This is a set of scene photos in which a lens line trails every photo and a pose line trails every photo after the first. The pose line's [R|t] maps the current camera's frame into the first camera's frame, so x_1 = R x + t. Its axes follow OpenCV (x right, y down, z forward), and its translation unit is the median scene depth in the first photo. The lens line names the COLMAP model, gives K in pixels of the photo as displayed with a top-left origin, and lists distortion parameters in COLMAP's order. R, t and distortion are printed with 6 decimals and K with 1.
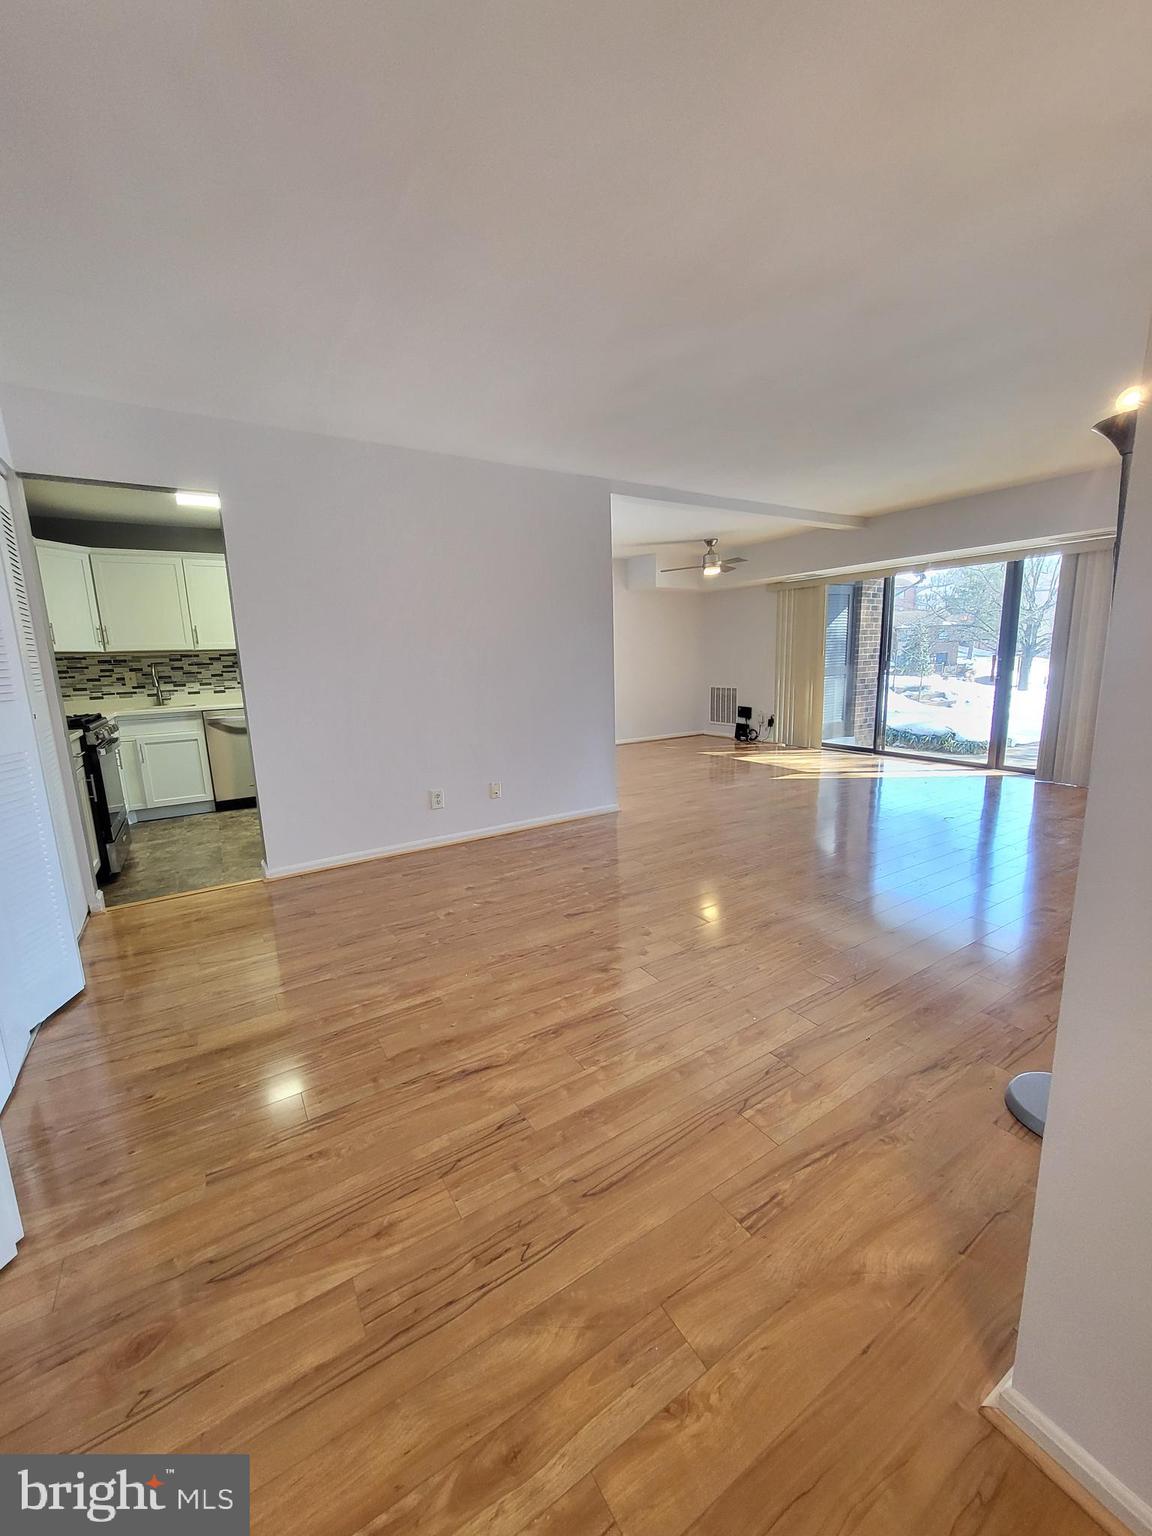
lens RADIAL K [[601.5, 0, 580.2], [0, 601.5, 767.4], [0, 0, 1]] dist [0.001333, -0.002346]
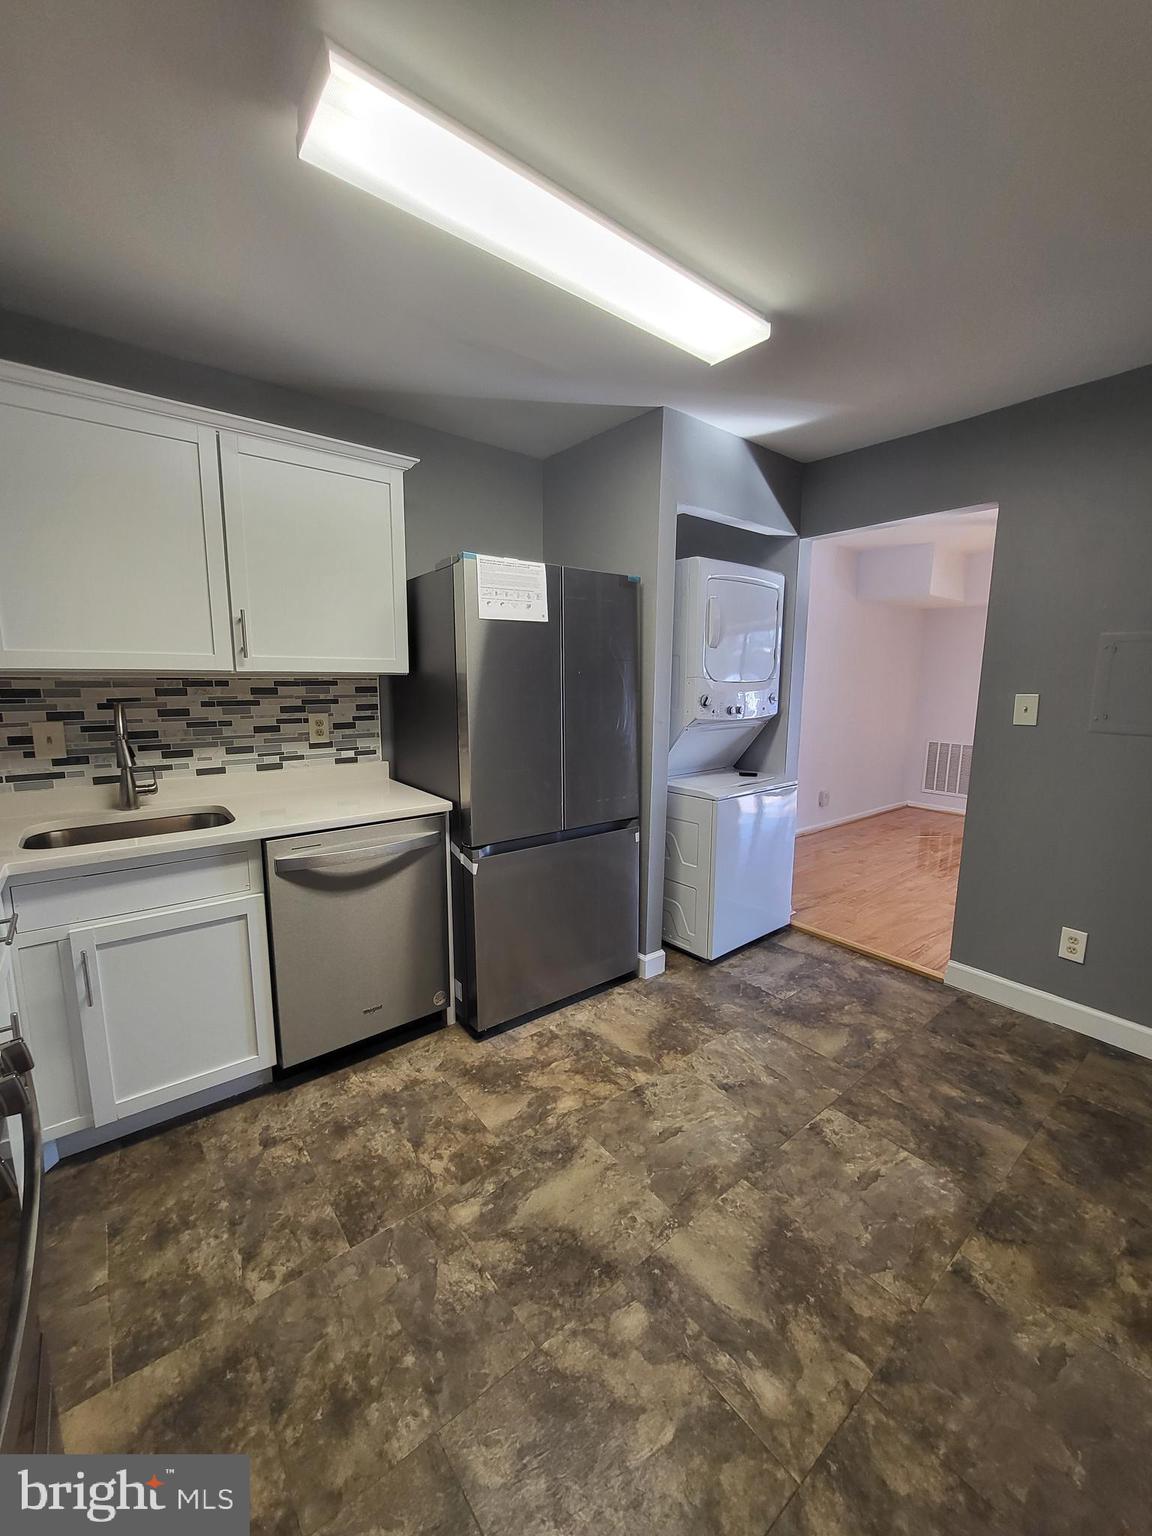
lens RADIAL K [[601.5, 0, 580.2], [0, 601.5, 767.4], [0, 0, 1]] dist [0.001333, -0.002346]
pose [[0.992115, 0.021758, 0.123430, -0.463730], [-0.018148, 0.999376, -0.030295, -0.124972], [-0.124012, 0.027816, 0.991891, 0.585483]]
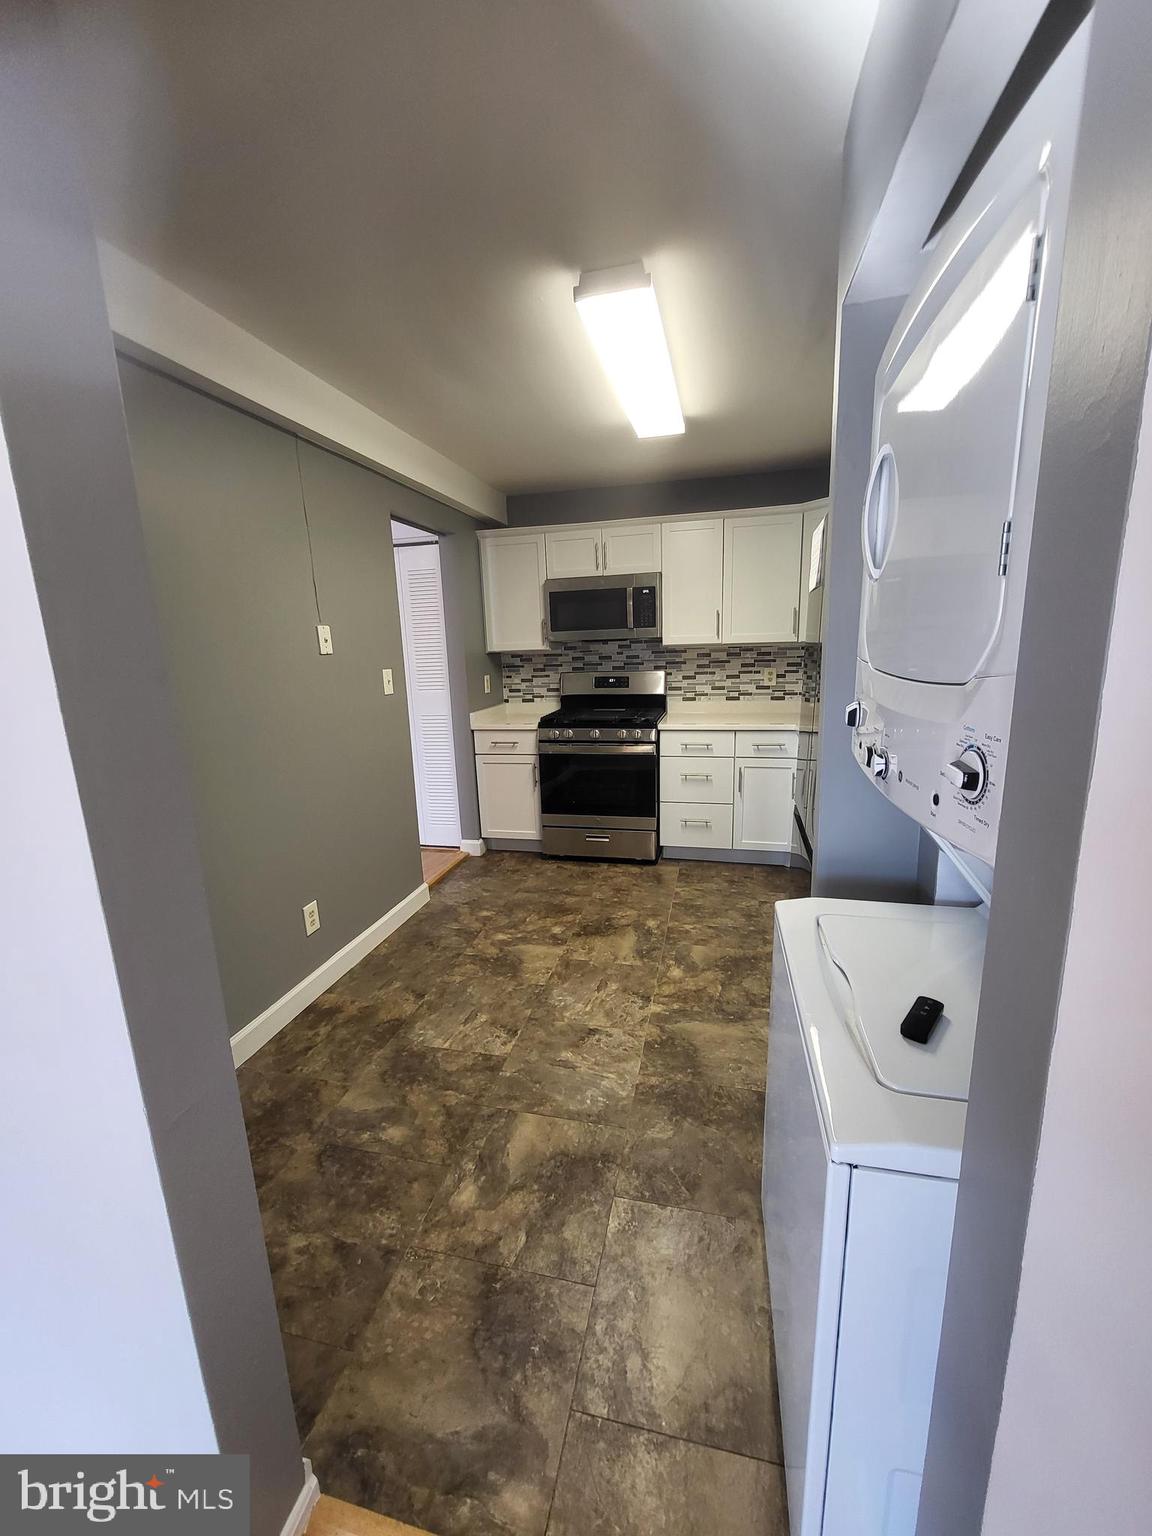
lens RADIAL K [[601.5, 0, 580.2], [0, 601.5, 767.4], [0, 0, 1]] dist [0.001333, -0.002346]
pose [[-0.707309, 0.195361, -0.679374, -0.055423], [-0.076035, 0.934454, 0.347872, -0.255685], [0.702804, 0.297709, -0.646093, 1.183550]]
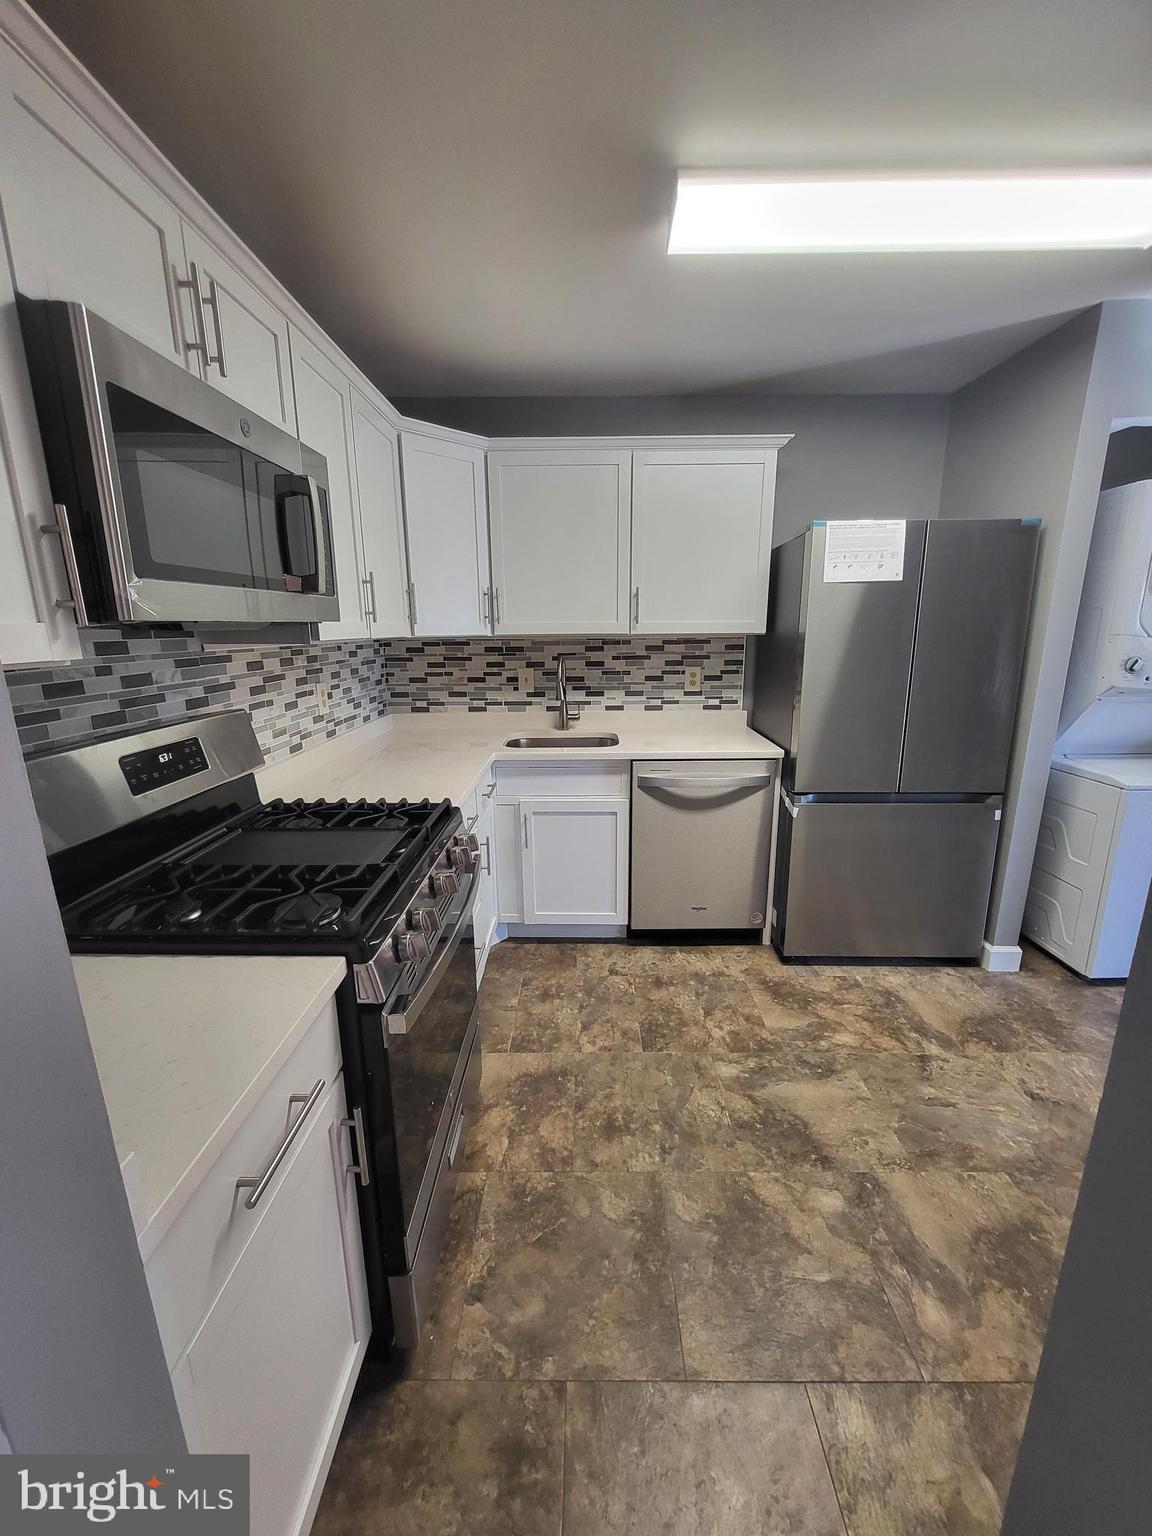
lens RADIAL K [[601.5, 0, 580.2], [0, 601.5, 767.4], [0, 0, 1]] dist [0.001333, -0.002346]
pose [[0.842558, 0.149099, -0.517557, -0.388250], [-0.115964, 0.988602, 0.096015, -0.125591], [0.525974, -0.020880, 0.850244, 0.529075]]
